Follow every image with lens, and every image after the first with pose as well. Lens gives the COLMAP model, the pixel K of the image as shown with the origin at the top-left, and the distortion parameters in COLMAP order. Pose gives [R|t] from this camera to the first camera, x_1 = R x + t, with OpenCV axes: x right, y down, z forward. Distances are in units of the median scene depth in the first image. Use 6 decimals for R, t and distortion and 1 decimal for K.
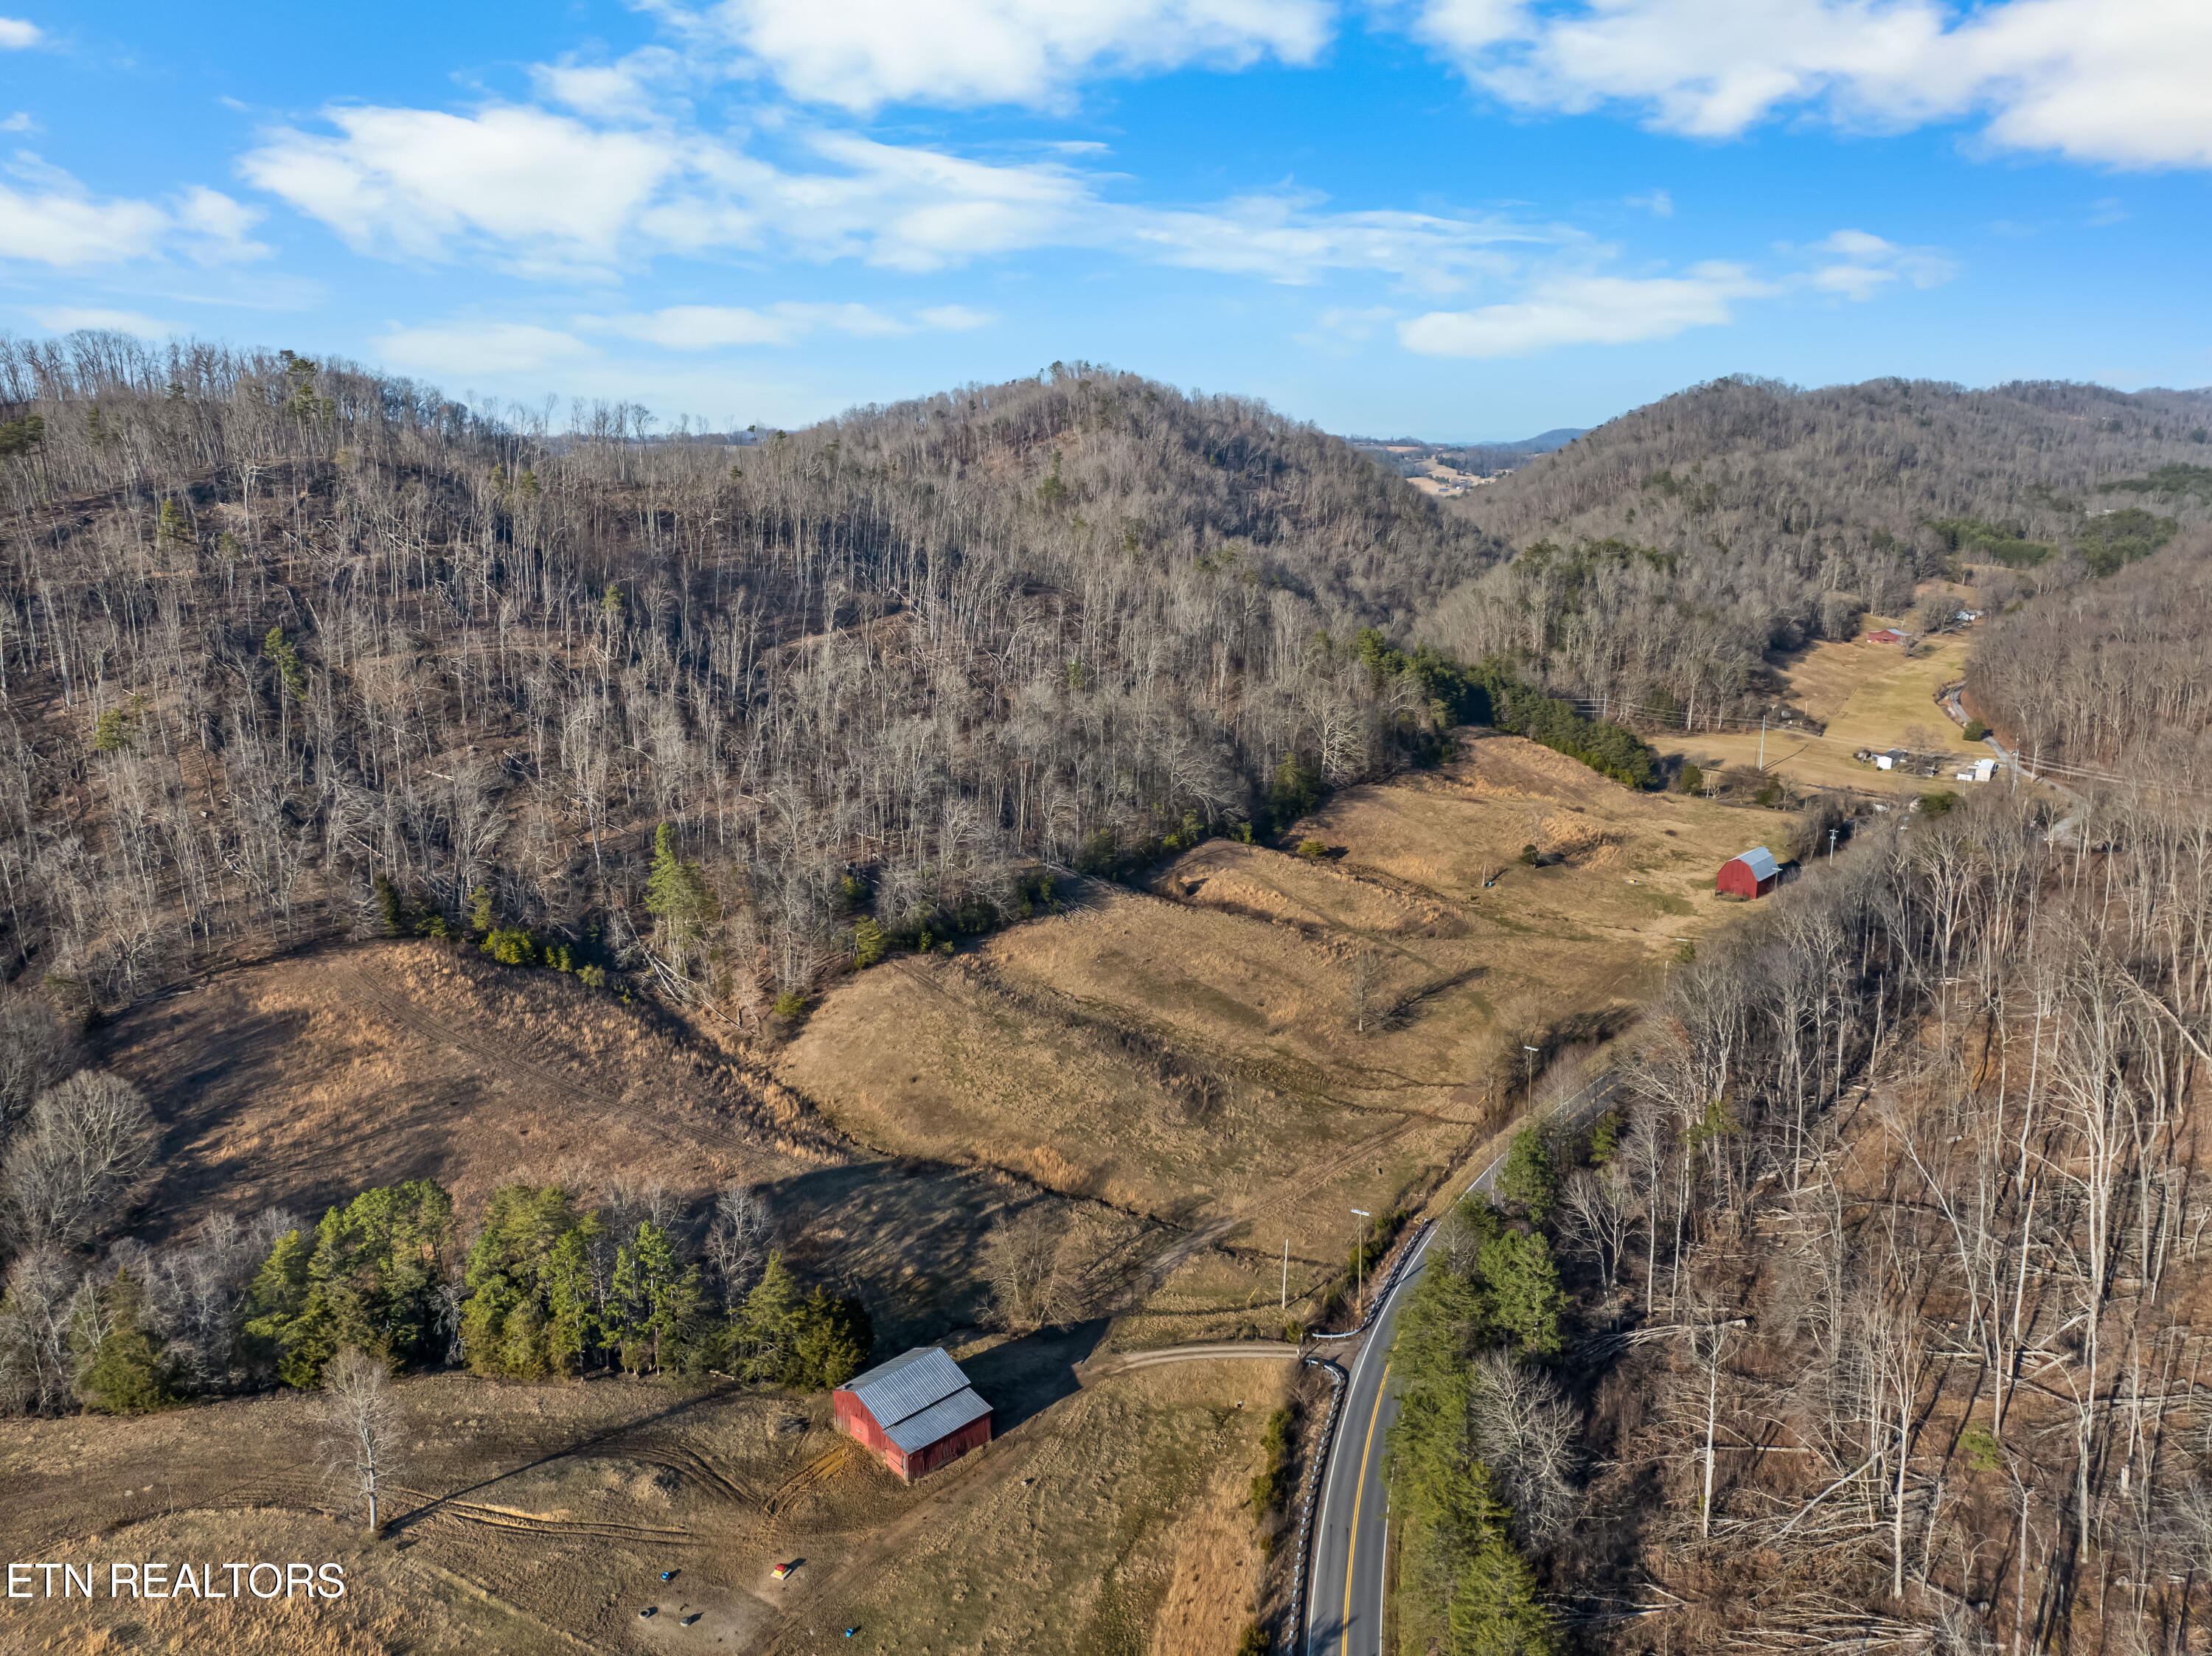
lens RADIAL K [[1557.2, 0, 1109.4], [0, 1557.2, 823.2], [0, 0, 1]] dist [-0.020221, -0.044744]
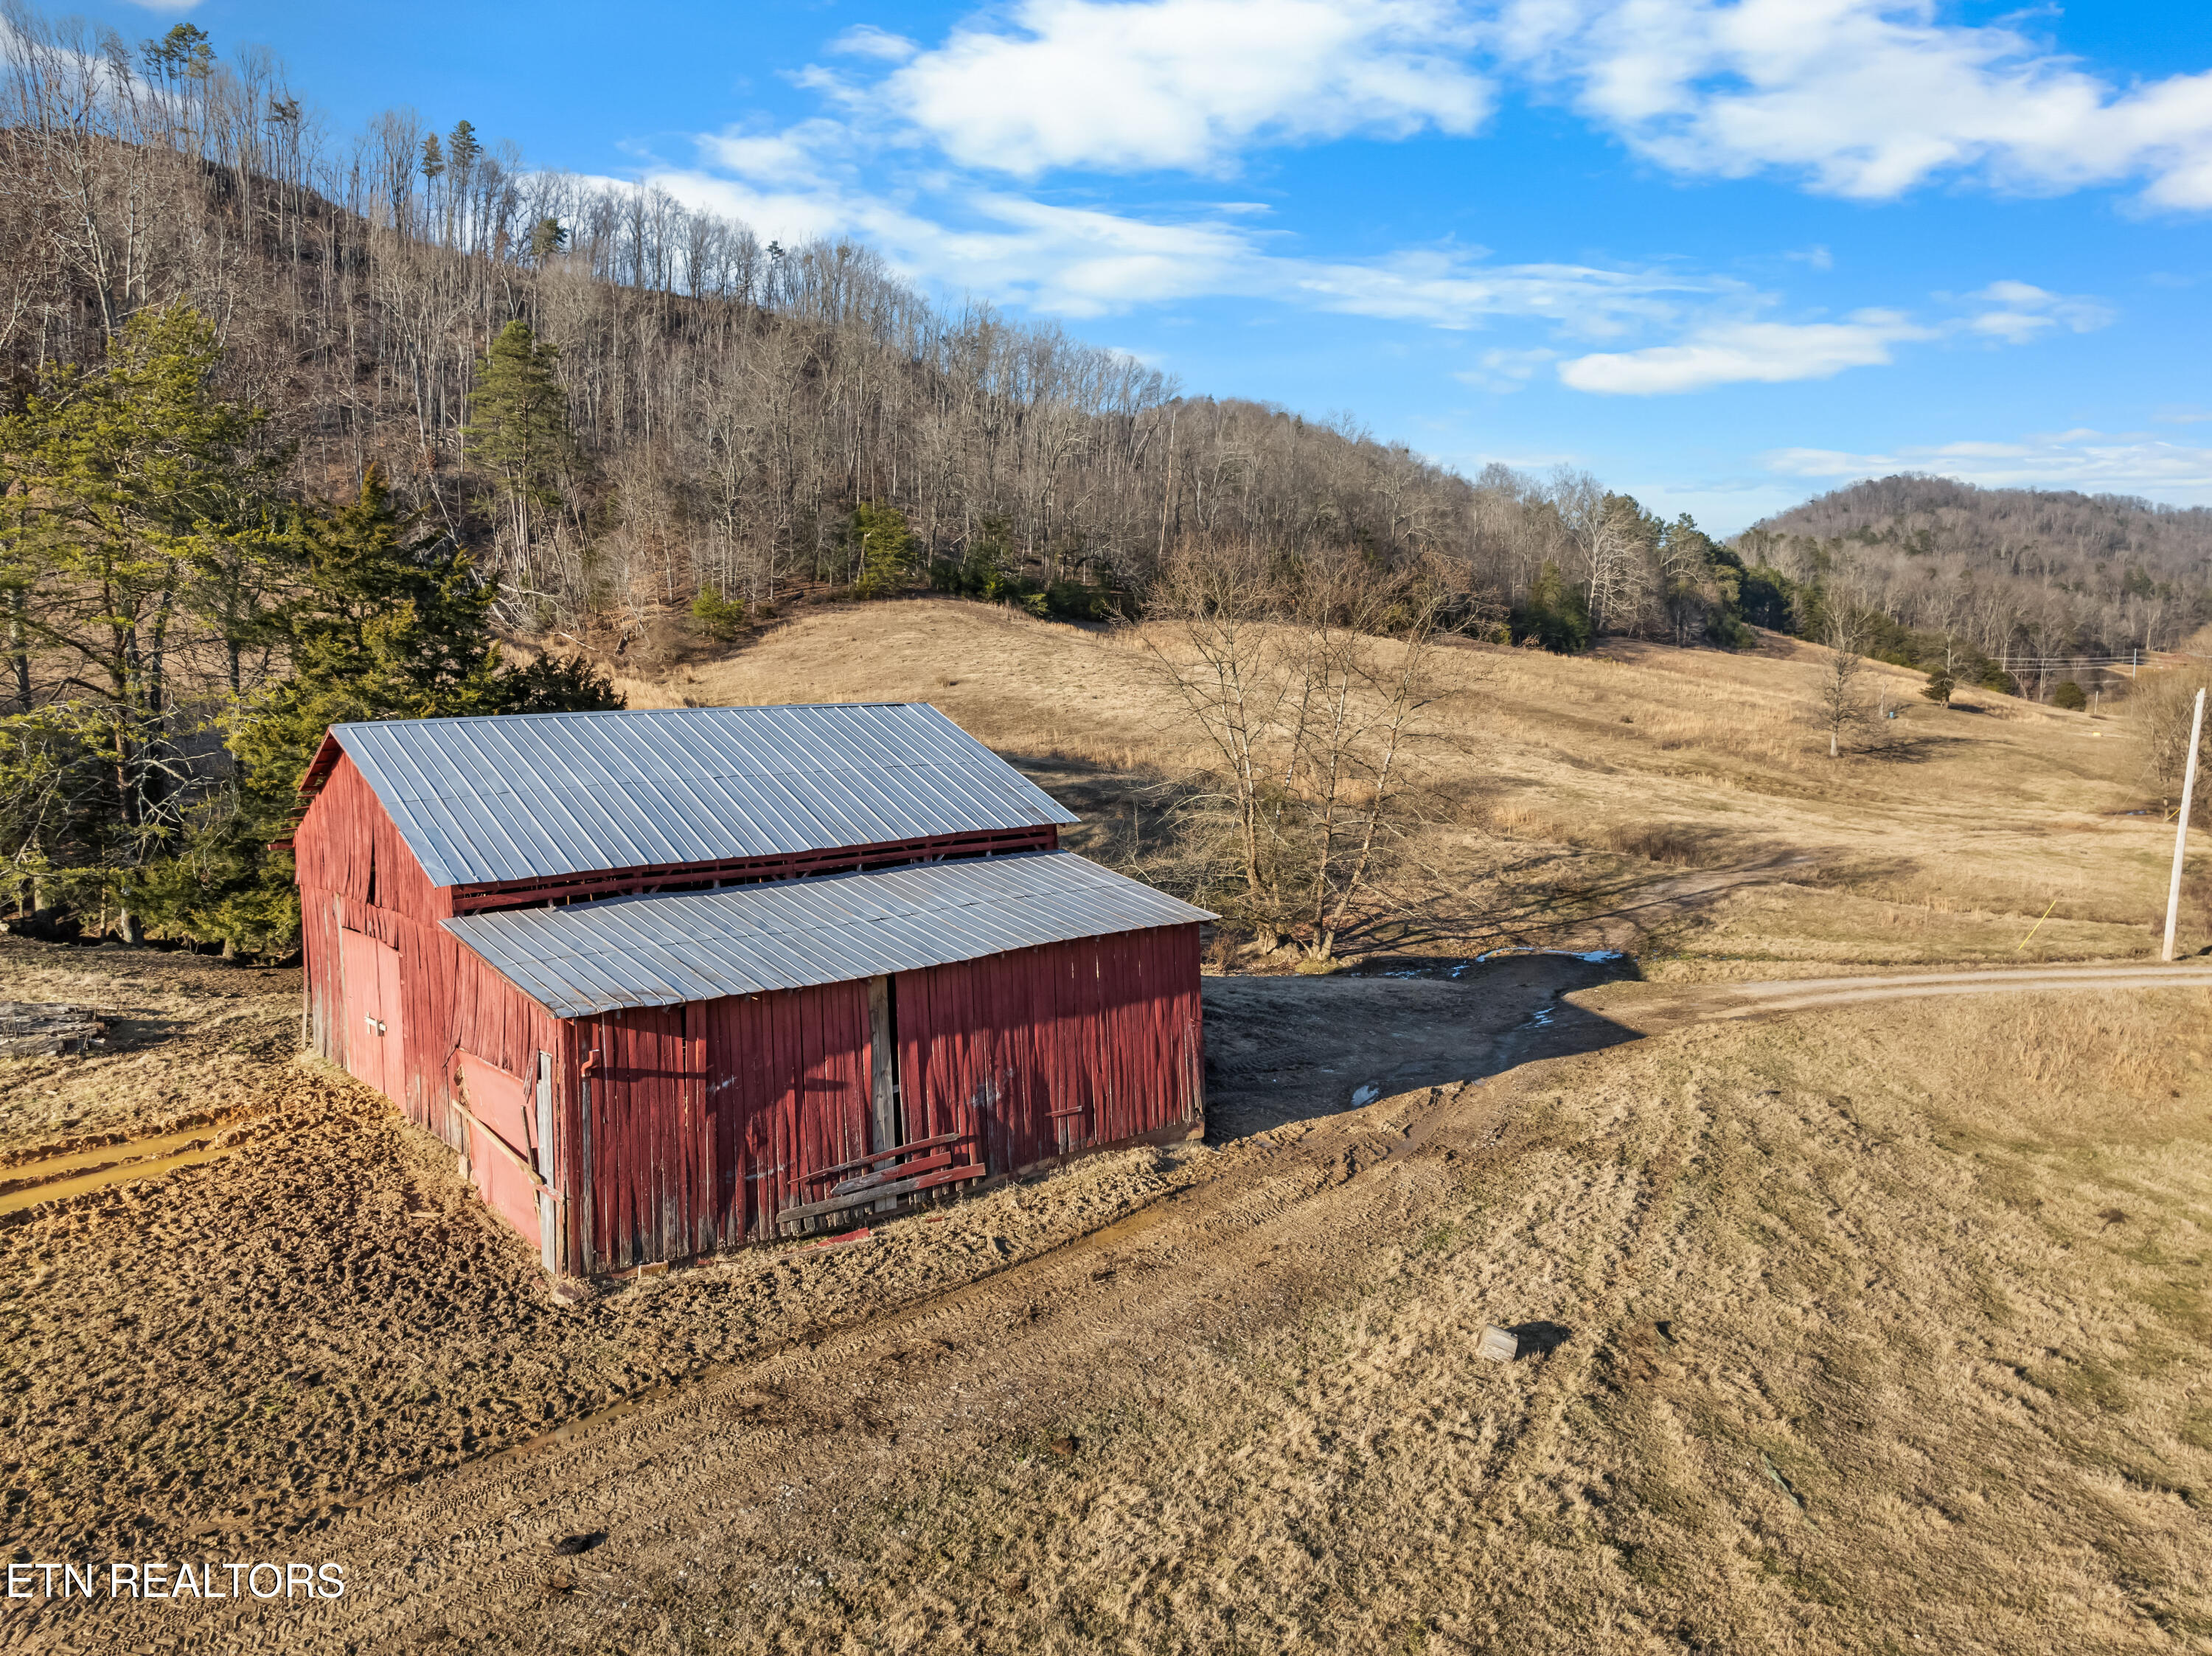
lens RADIAL K [[1557.2, 0, 1106.9], [0, 1557.2, 817.4], [0, 0, 1]] dist [-0.028155, -0.023297]
pose [[0.997797, 0.012507, -0.065145, -0.039834], [-0.020712, 0.991708, -0.126833, 0.202073], [0.063019, 0.127902, 0.989783, 0.438703]]
